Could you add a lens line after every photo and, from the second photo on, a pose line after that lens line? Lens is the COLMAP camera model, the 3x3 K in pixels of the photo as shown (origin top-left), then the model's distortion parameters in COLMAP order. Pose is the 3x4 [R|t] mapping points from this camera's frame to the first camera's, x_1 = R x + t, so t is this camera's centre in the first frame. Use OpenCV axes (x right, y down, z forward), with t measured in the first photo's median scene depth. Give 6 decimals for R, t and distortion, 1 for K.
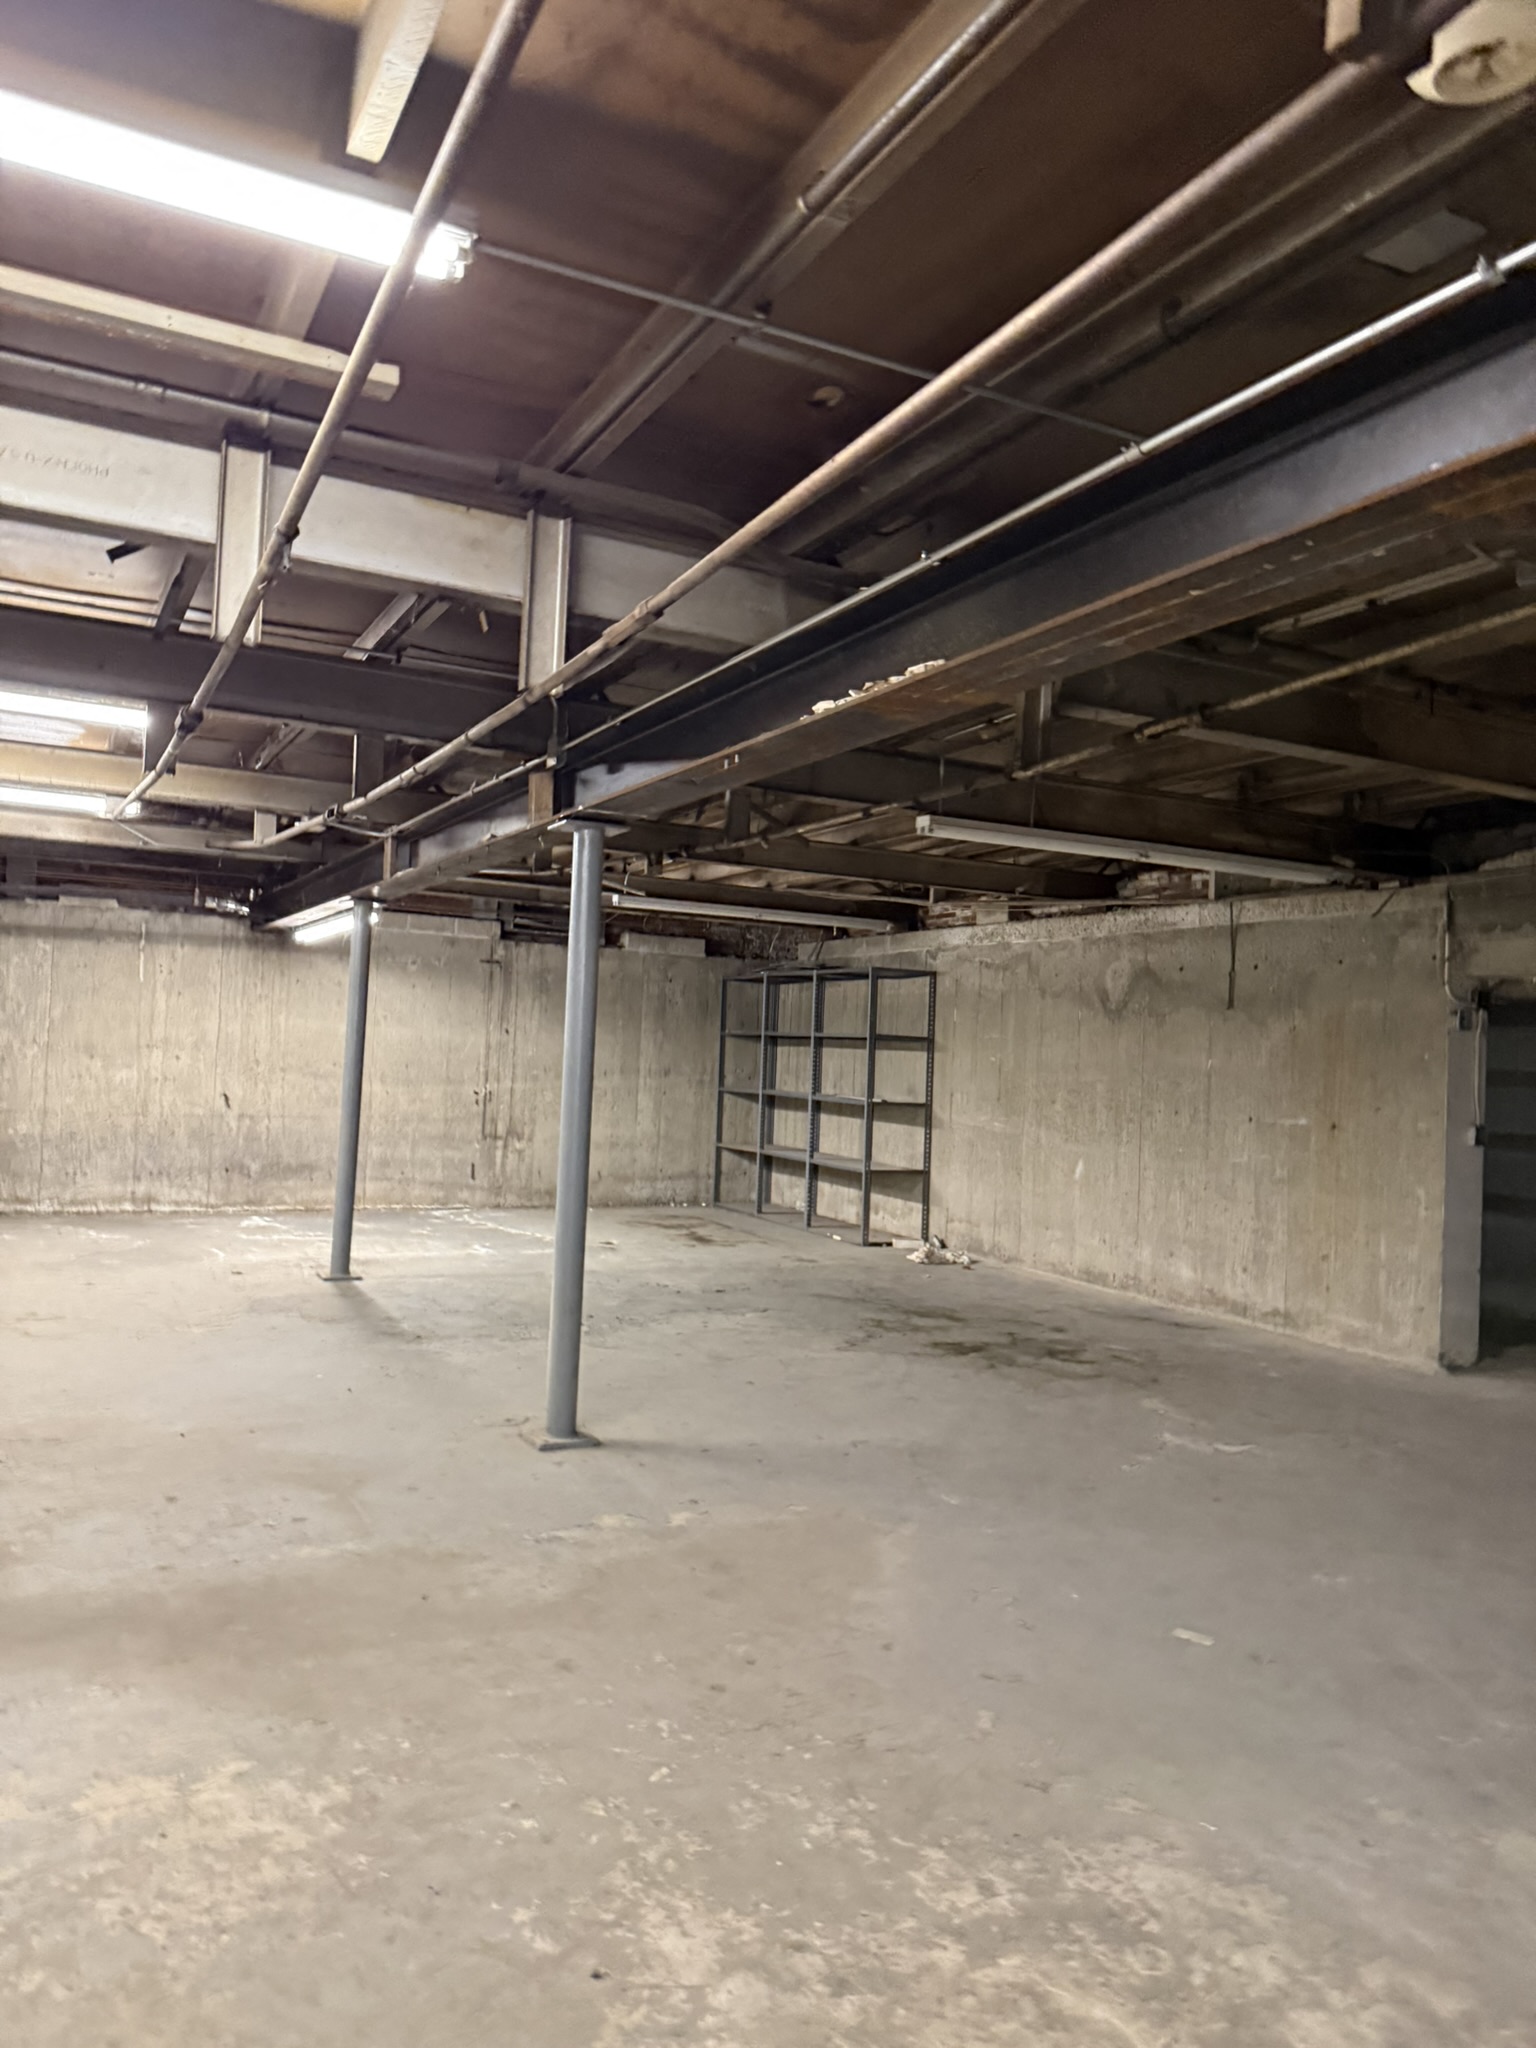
lens RADIAL K [[1444.1, 0, 772.3], [0, 1444.1, 1030.3], [0, 0, 1]] dist [0.091277, -0.119205]
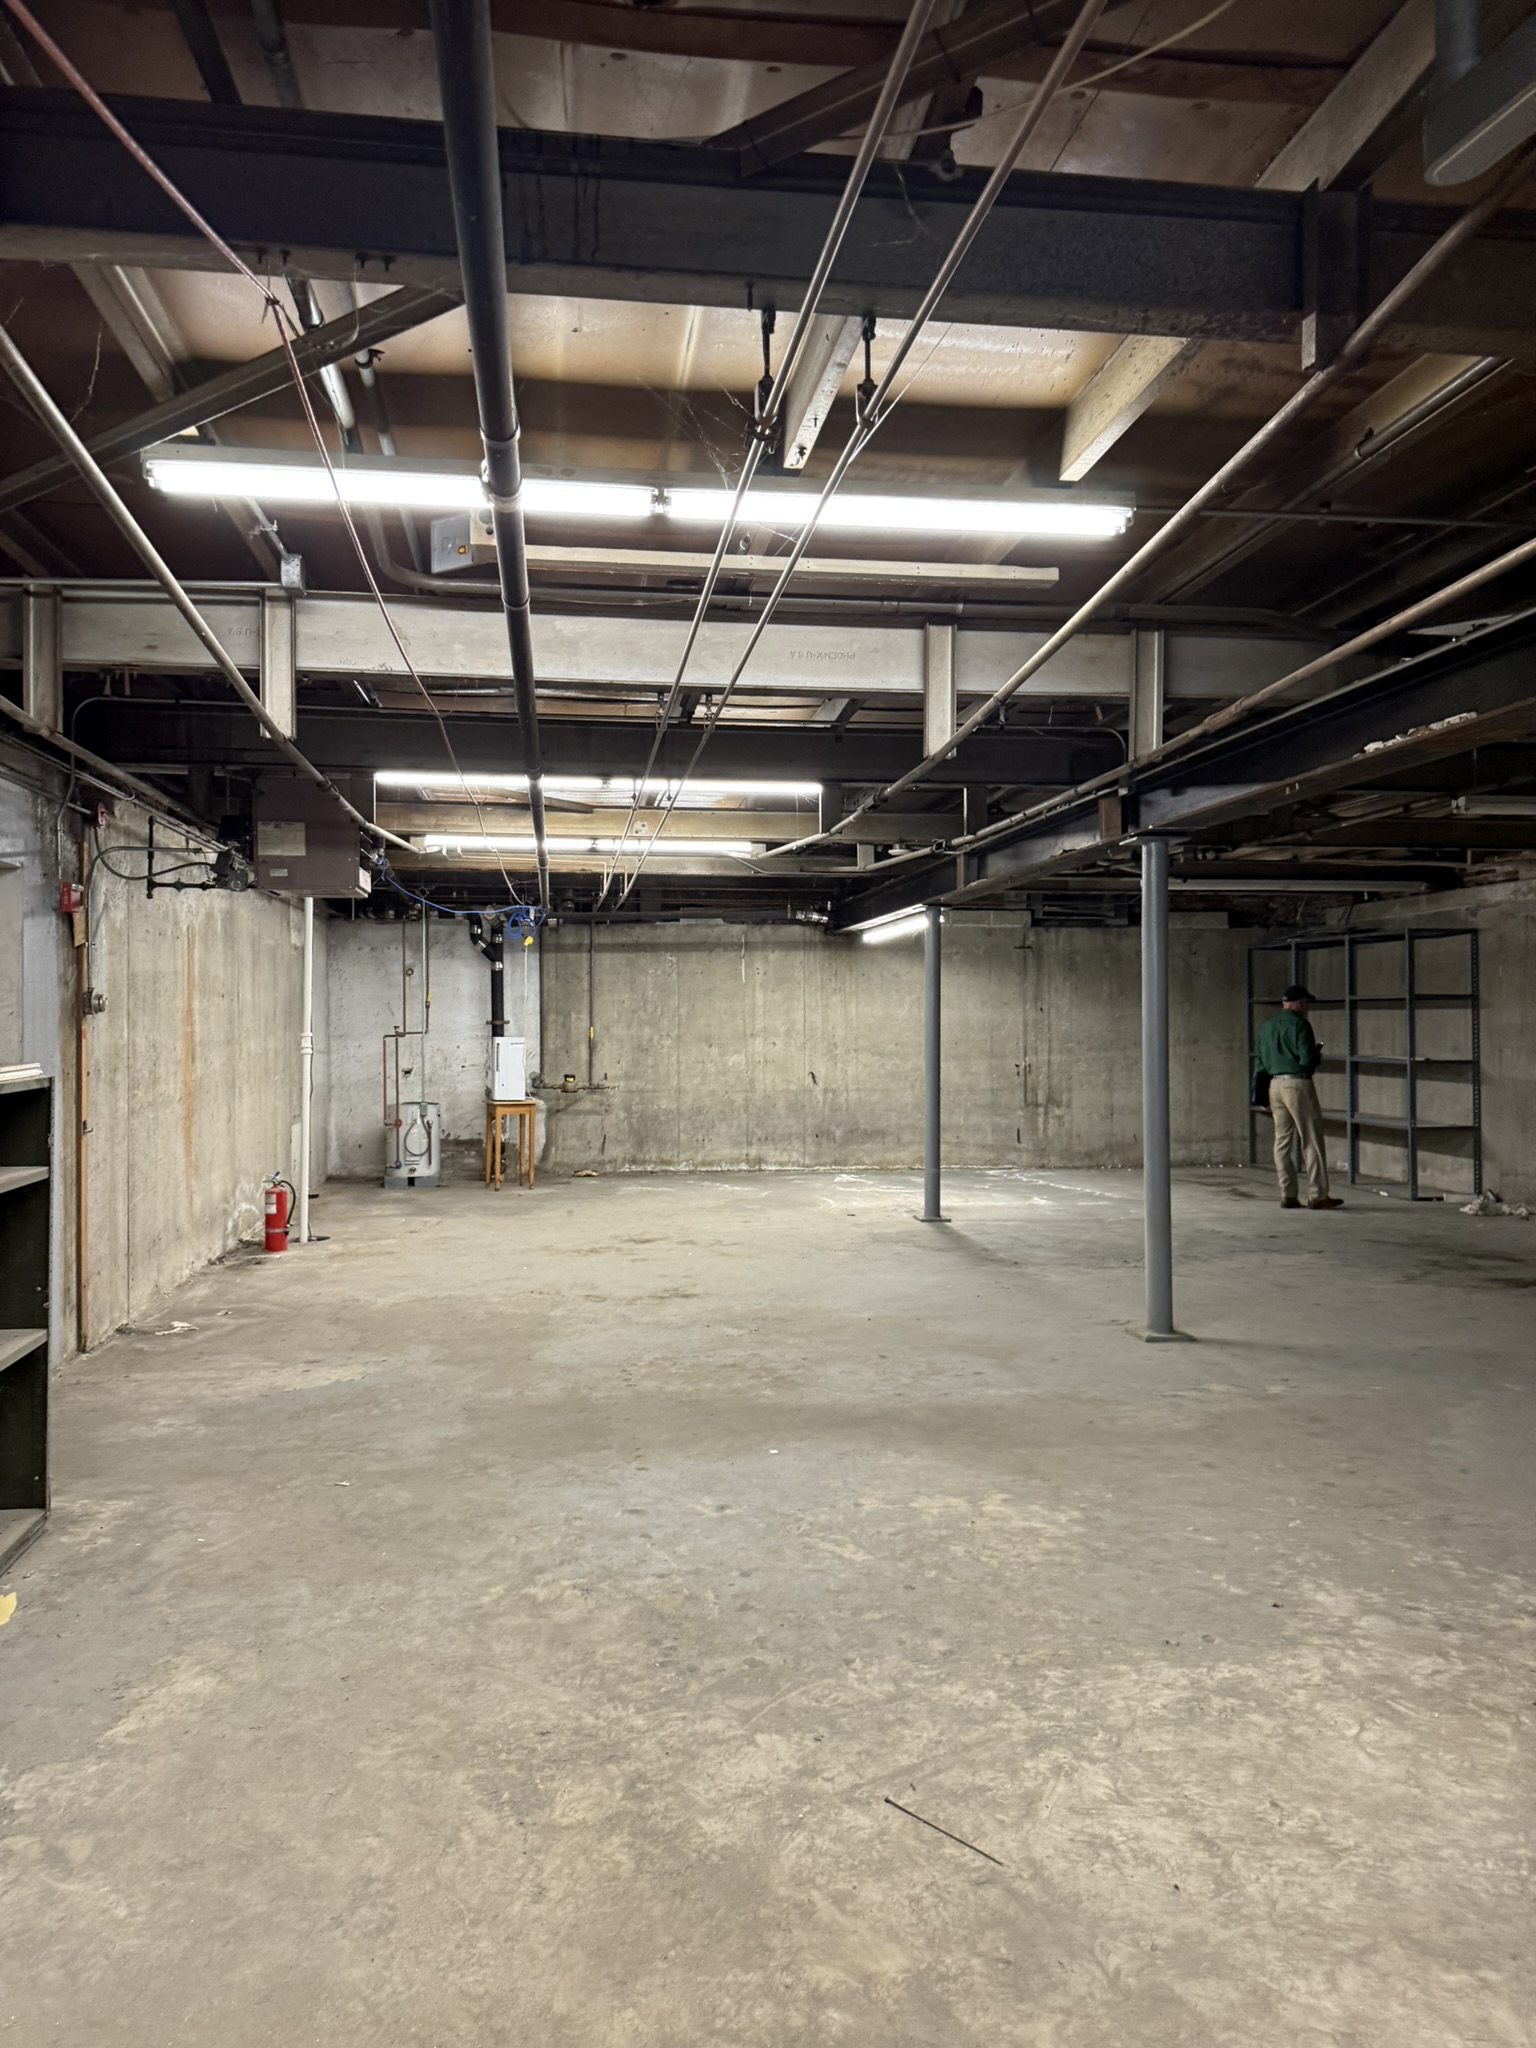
lens RADIAL K [[1406.9, 0, 746.9], [0, 1406.9, 1017.6], [0, 0, 1]] dist [0.062748, -0.131081]
pose [[0.933556, -0.044993, -0.355597, -0.013044], [0.047676, 0.998862, -0.001221, -0.002623], [0.355248, -0.015813, 0.934638, -0.099938]]
